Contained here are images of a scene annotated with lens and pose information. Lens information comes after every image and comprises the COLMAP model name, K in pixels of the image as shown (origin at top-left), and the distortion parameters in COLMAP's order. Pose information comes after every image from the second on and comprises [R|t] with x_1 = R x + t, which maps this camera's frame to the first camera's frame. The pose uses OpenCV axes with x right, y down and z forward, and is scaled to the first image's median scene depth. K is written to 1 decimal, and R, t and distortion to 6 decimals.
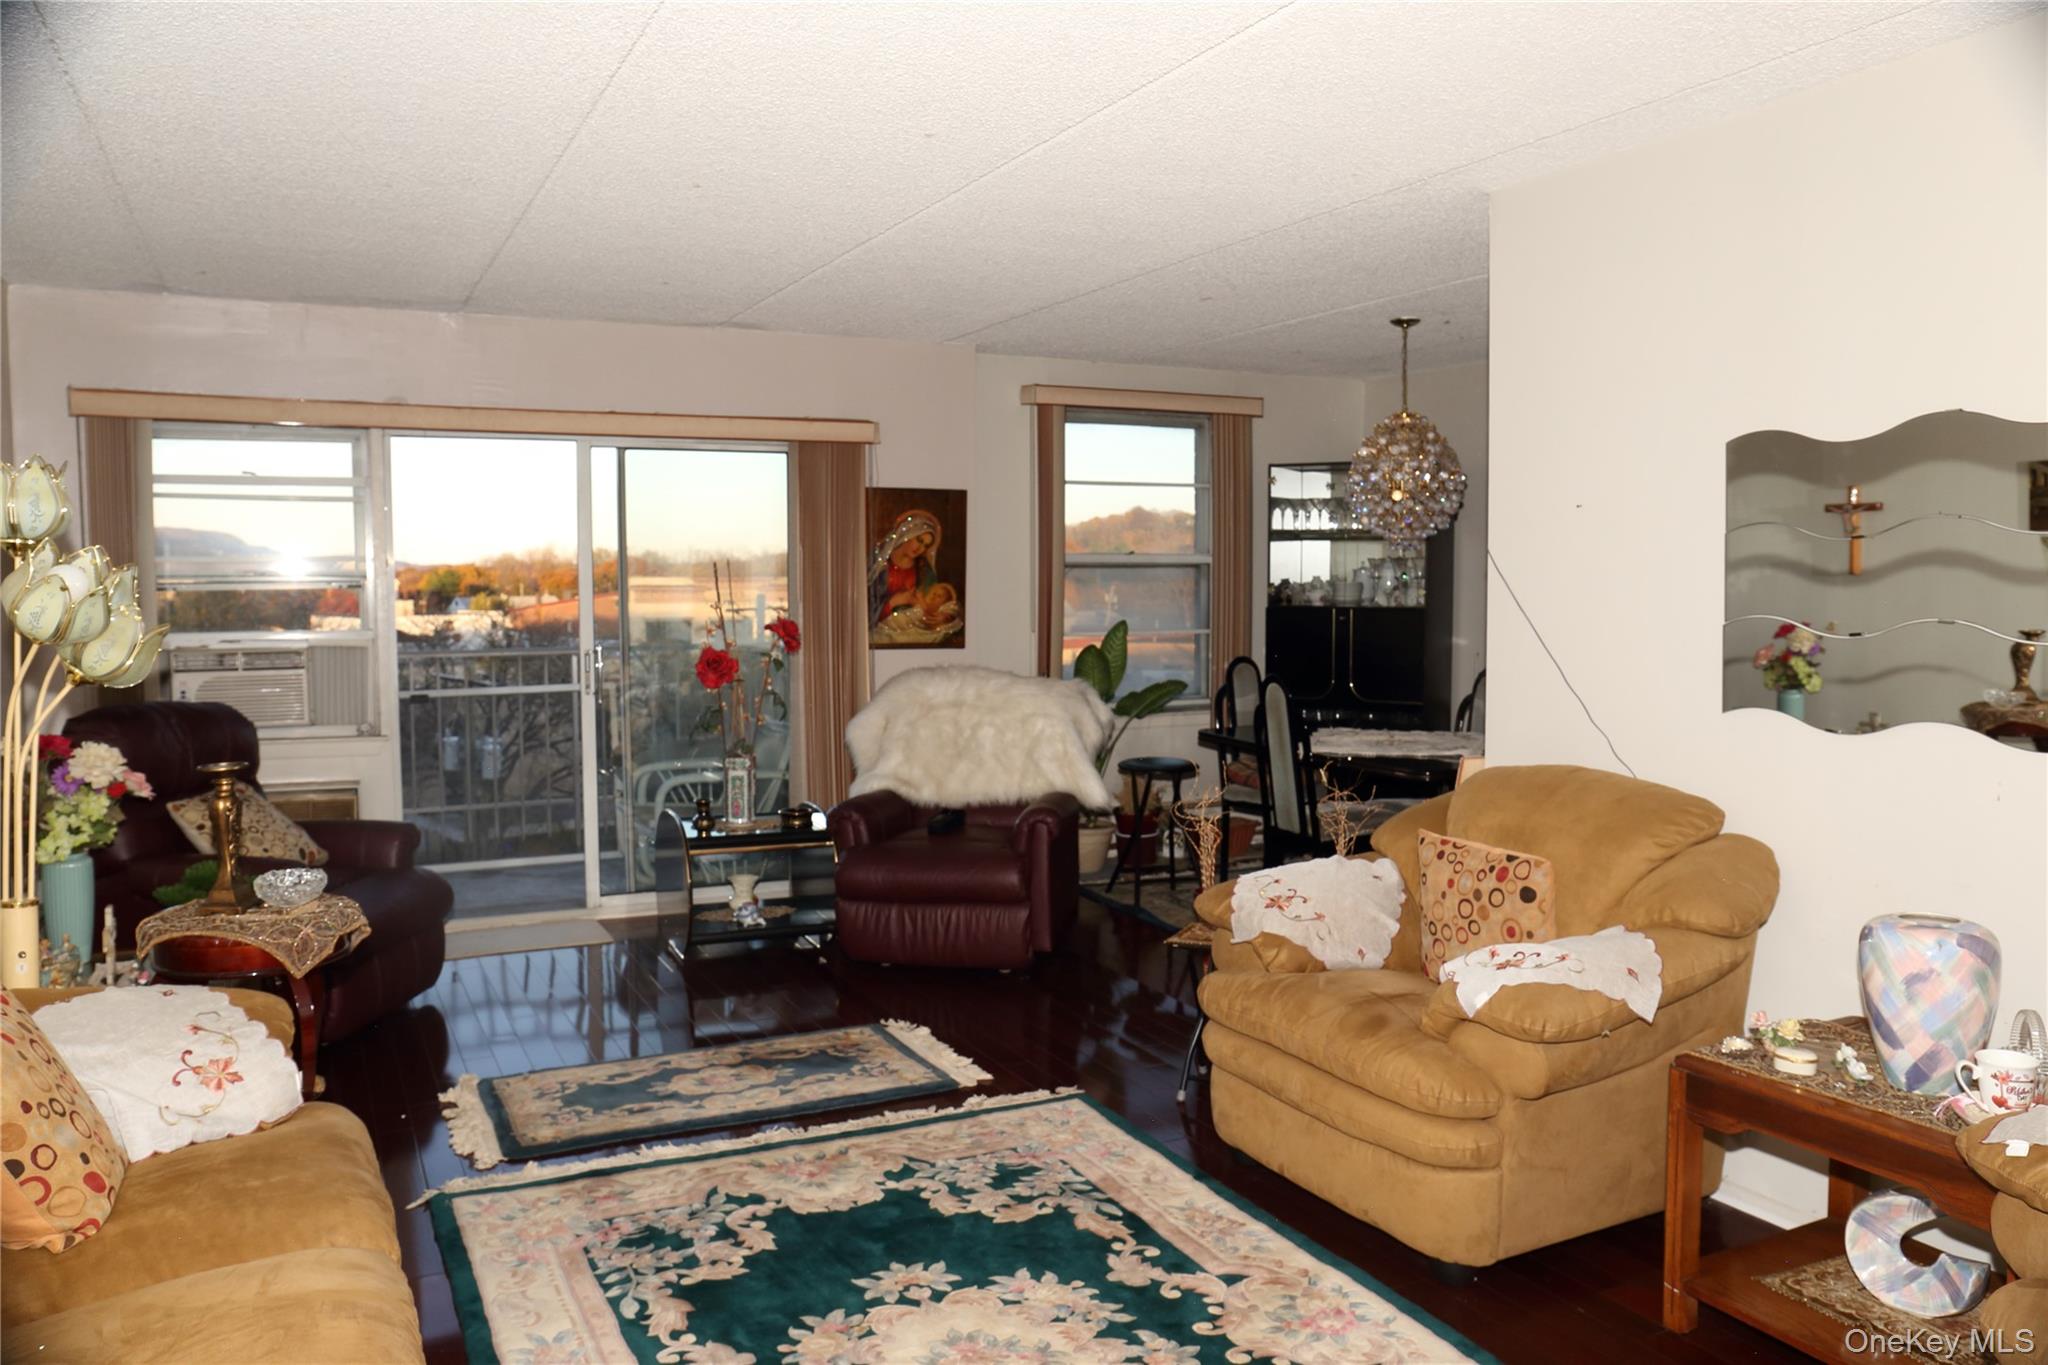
lens RADIAL K [[1518.6, 0, 1029.3], [0, 1518.6, 679.8], [0, 0, 1]] dist [-0.092904, 0.097631]
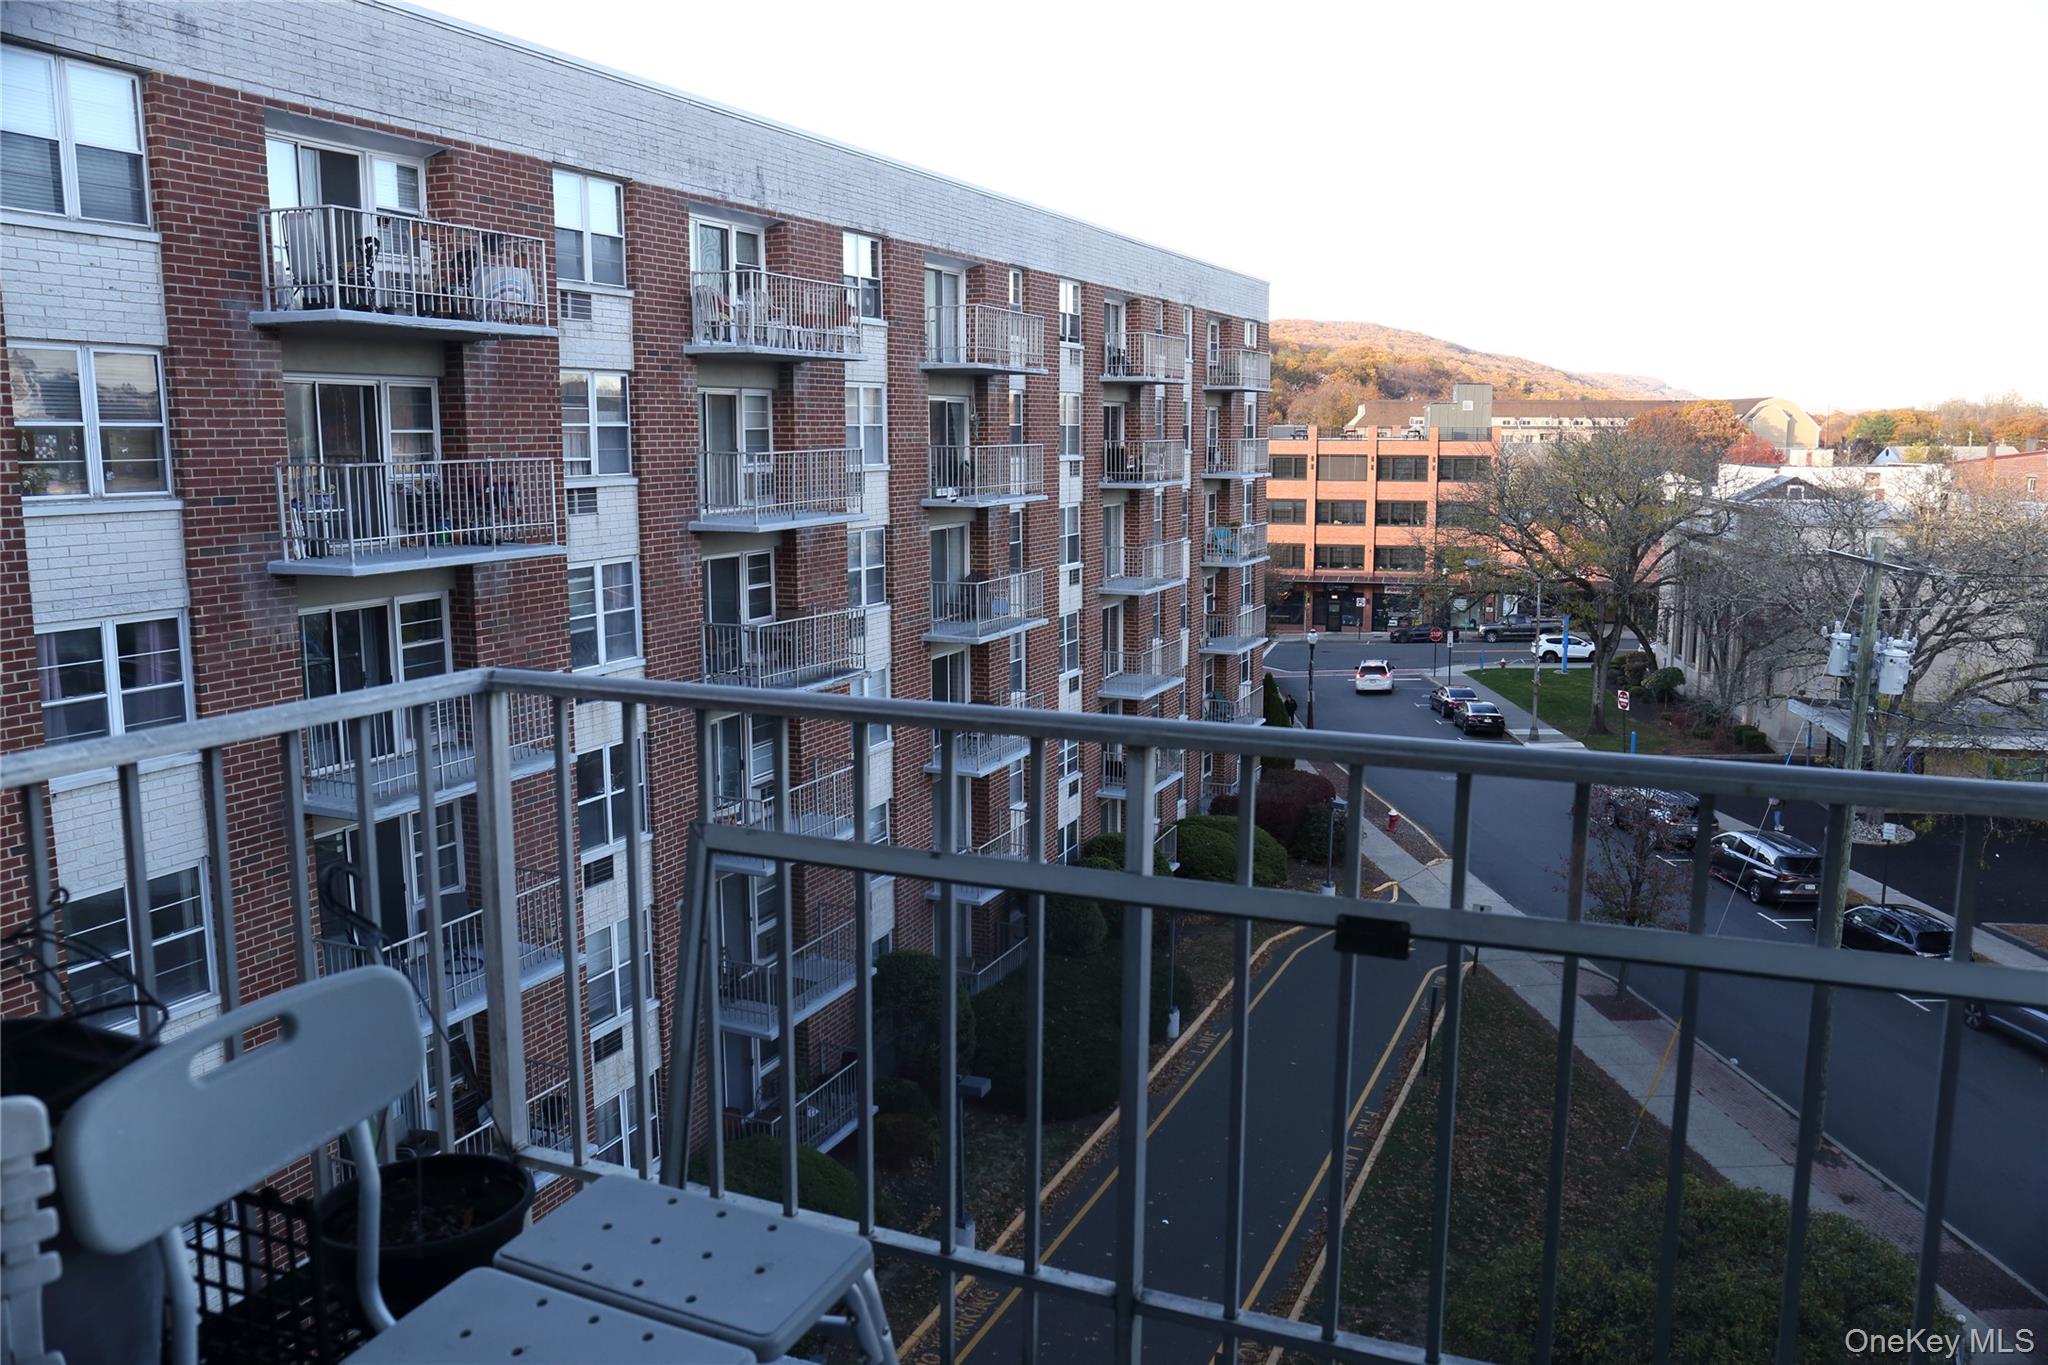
lens RADIAL K [[1539.7, 0, 1034.5], [0, 1539.7, 668.4], [0, 0, 1]] dist [-0.088118, 0.094054]
pose [[0.640594, 0.122848, -0.757989, -0.463679], [-0.052282, 0.991807, 0.116558, -0.098580], [0.766098, -0.035037, 0.641768, 1.417477]]
